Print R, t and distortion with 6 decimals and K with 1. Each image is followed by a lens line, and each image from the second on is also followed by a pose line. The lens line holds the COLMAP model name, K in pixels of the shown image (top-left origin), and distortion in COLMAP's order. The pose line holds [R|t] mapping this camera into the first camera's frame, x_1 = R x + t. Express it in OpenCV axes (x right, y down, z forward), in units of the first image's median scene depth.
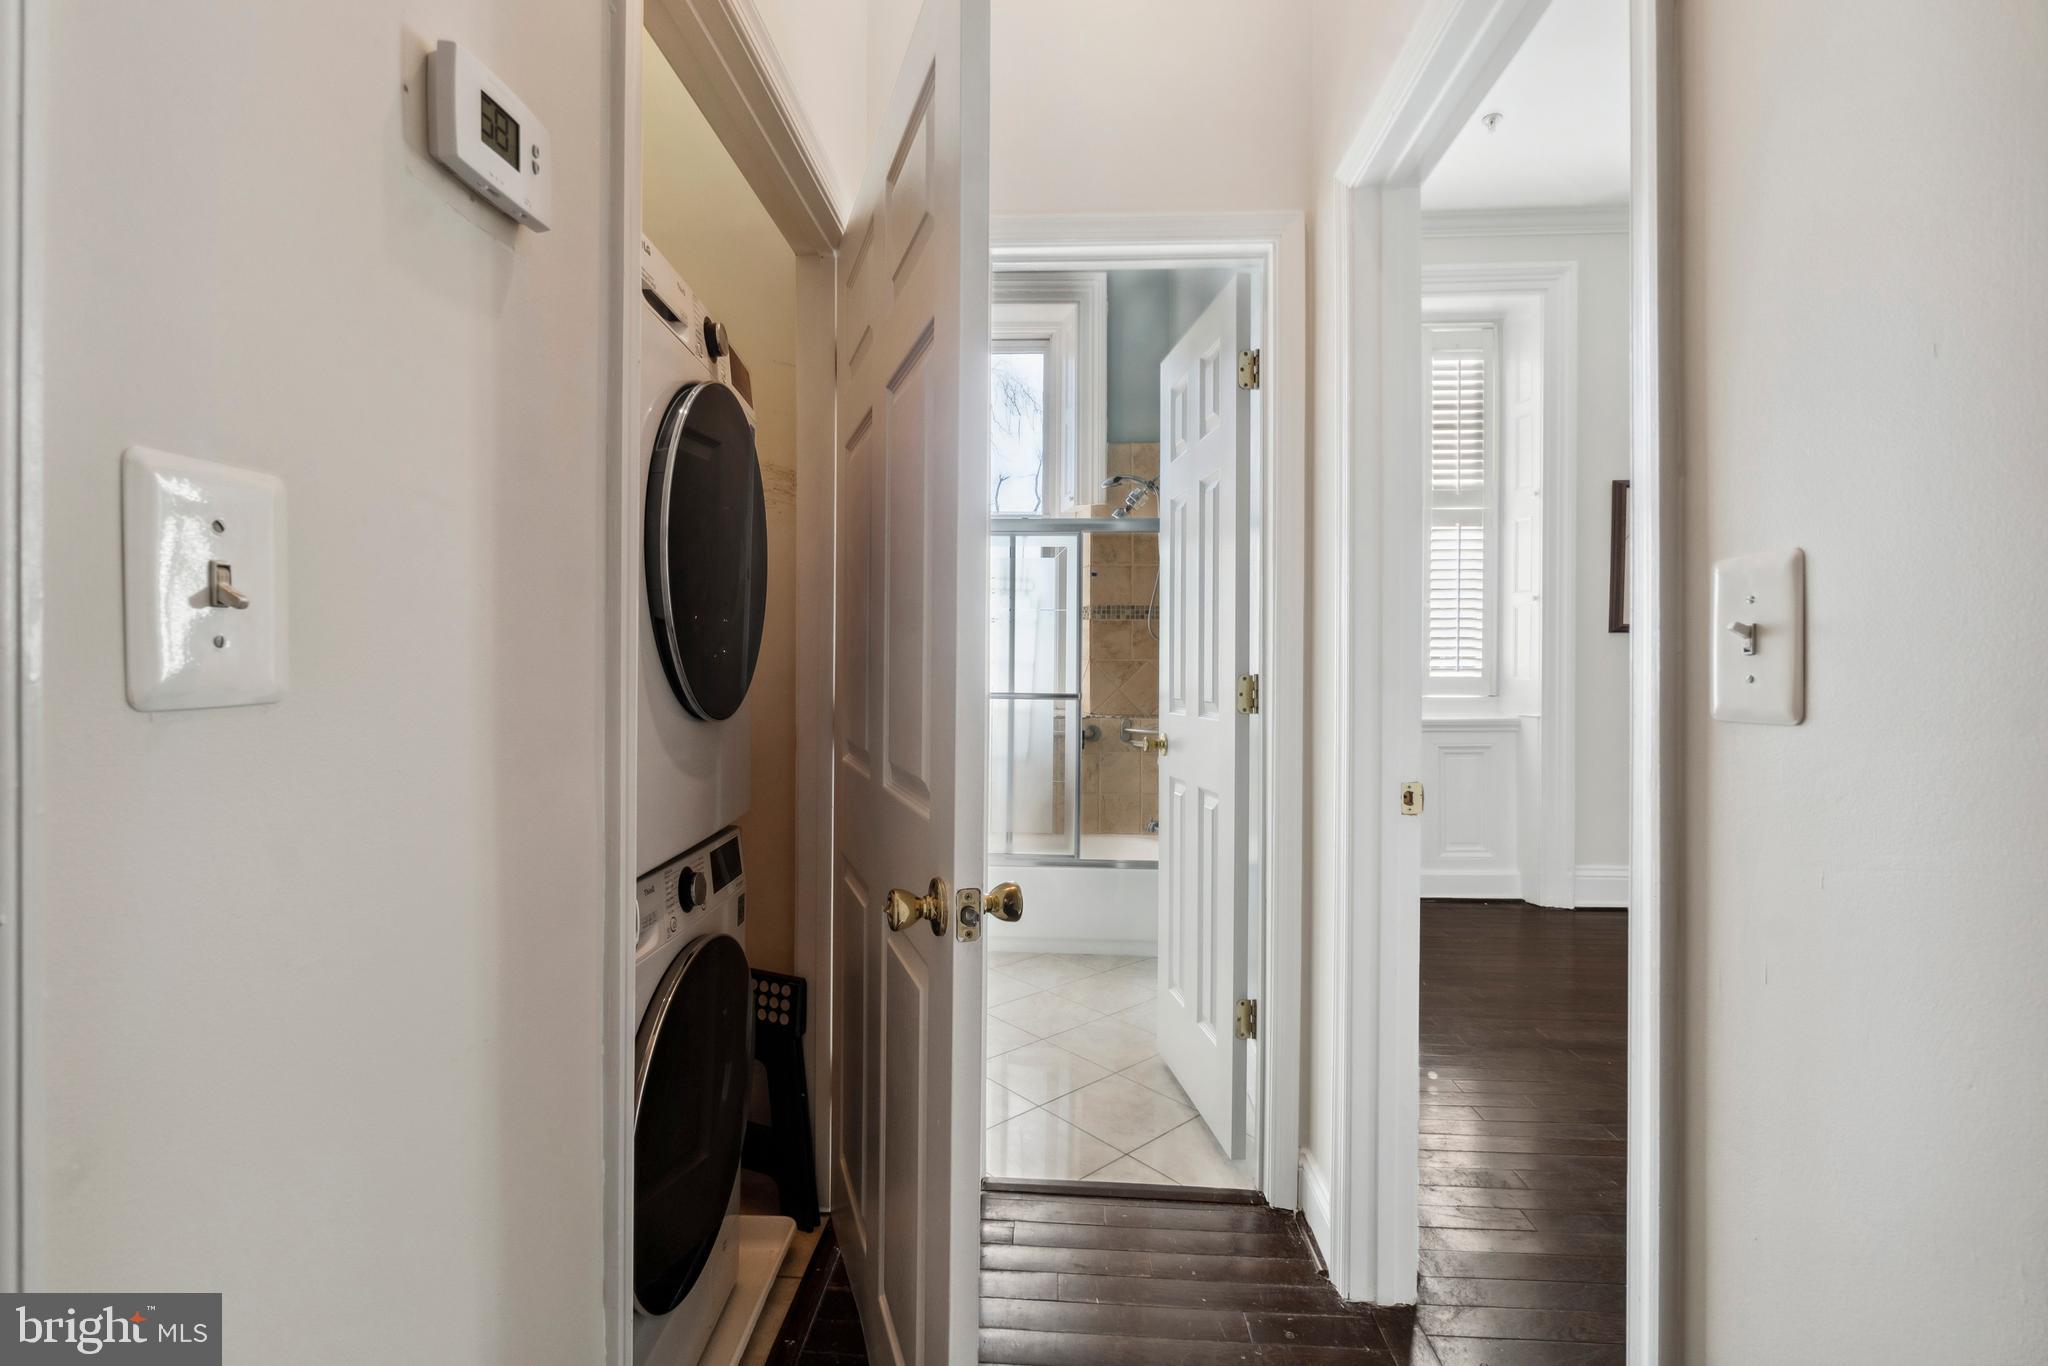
lens RADIAL K [[878.7, 0, 1022.6], [0, 878.7, 667.4], [0, 0, 1]] dist [-0.003851, 0.000181]
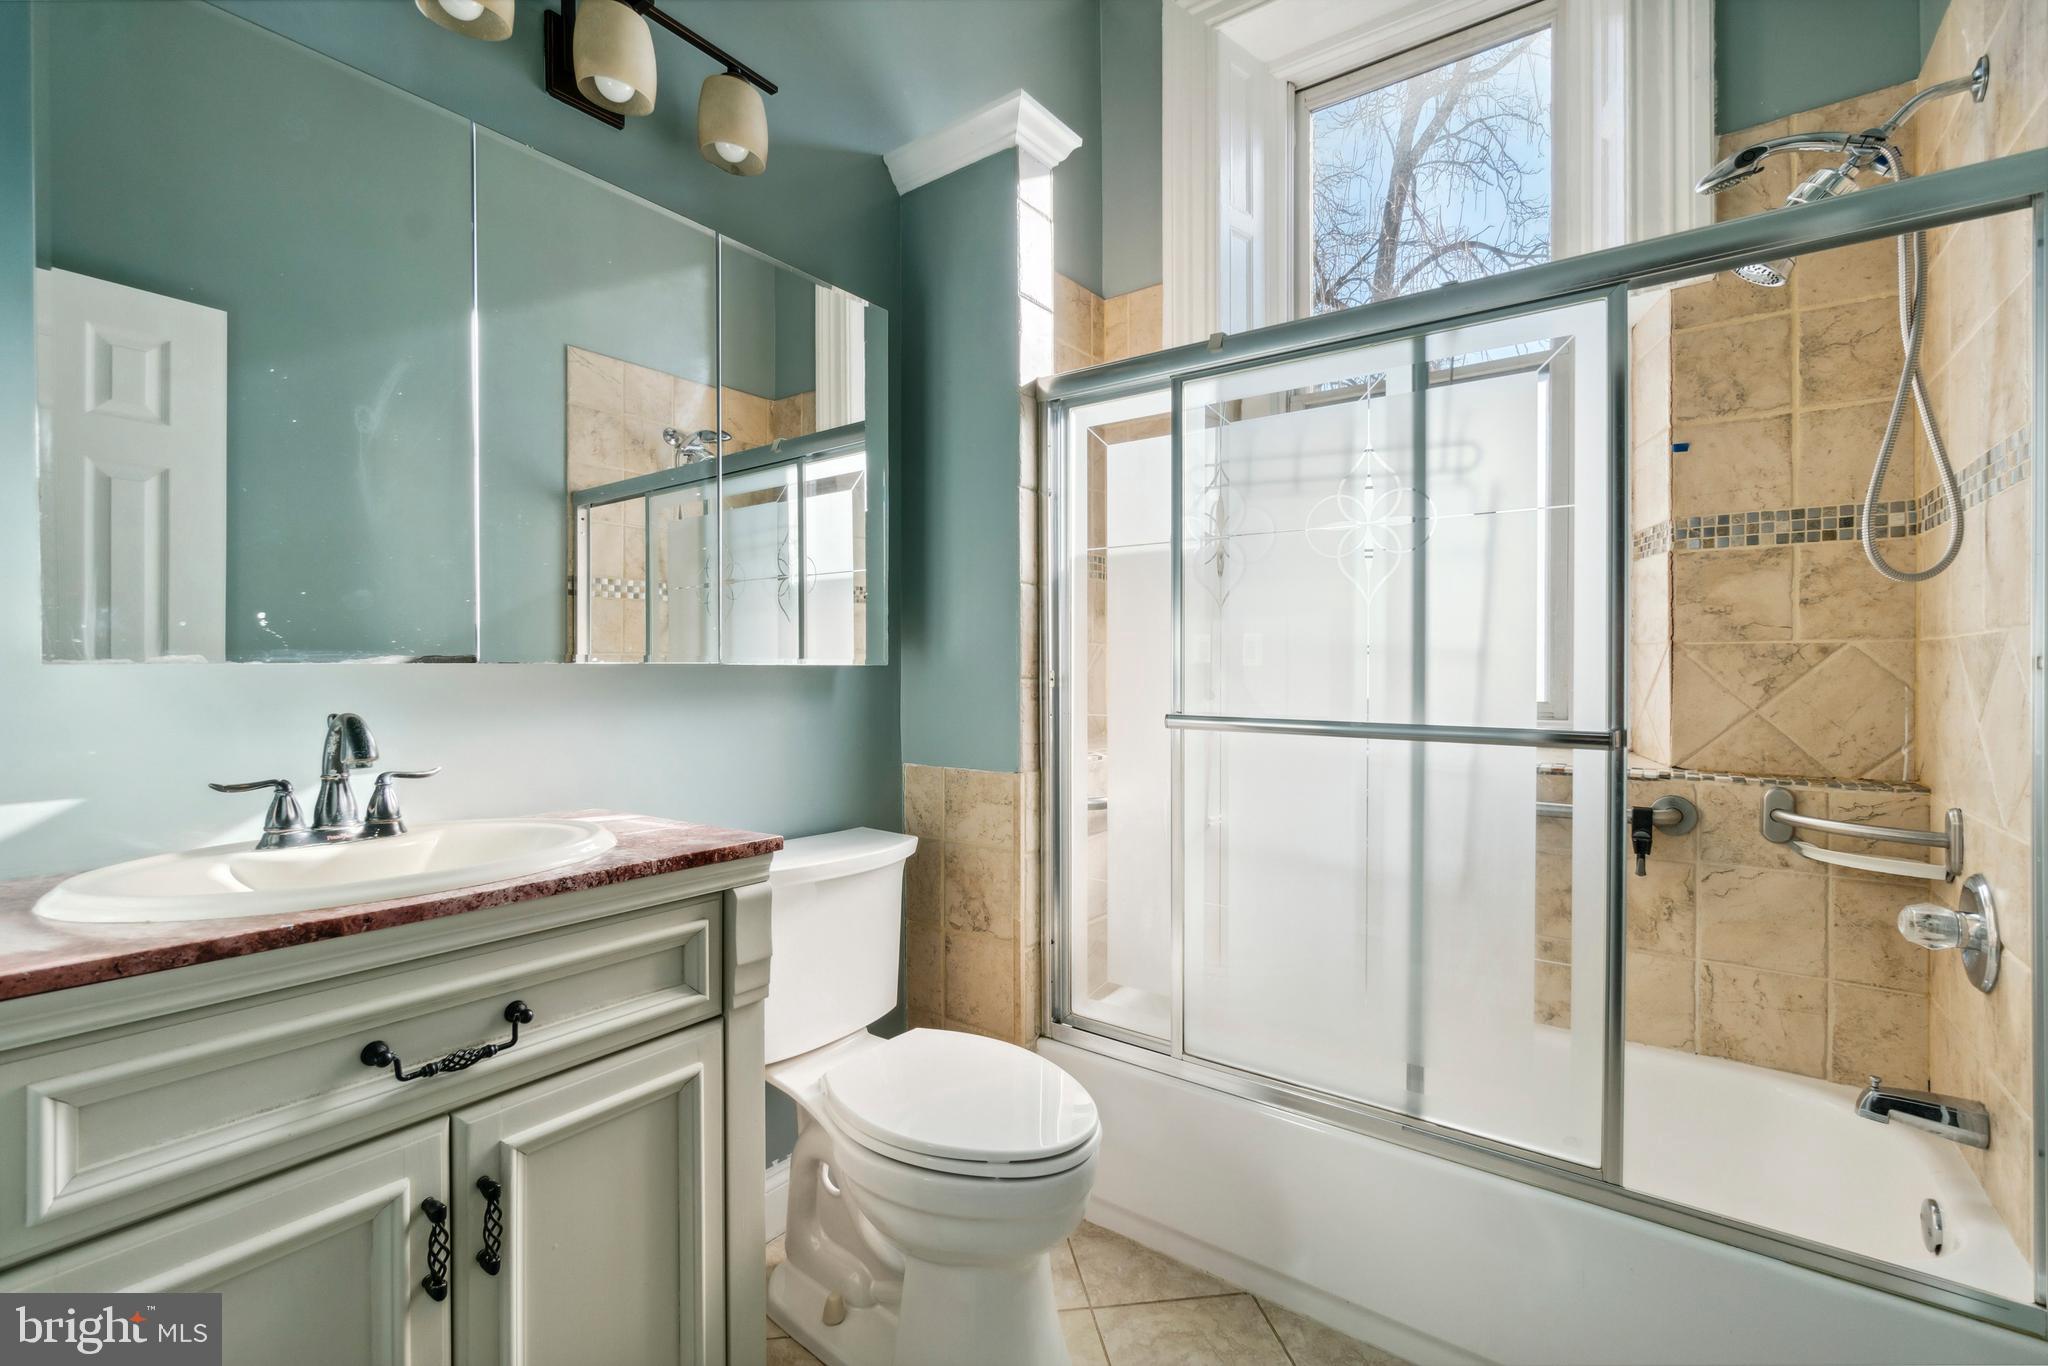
lens RADIAL K [[878.7, 0, 1022.6], [0, 878.7, 667.4], [0, 0, 1]] dist [-0.003851, 0.000181]
pose [[0.835198, -0.004529, -0.549931, 0.057702], [0.004057, 0.999990, -0.002073, 0.002514], [0.549935, -0.000499, 0.835207, 0.556875]]
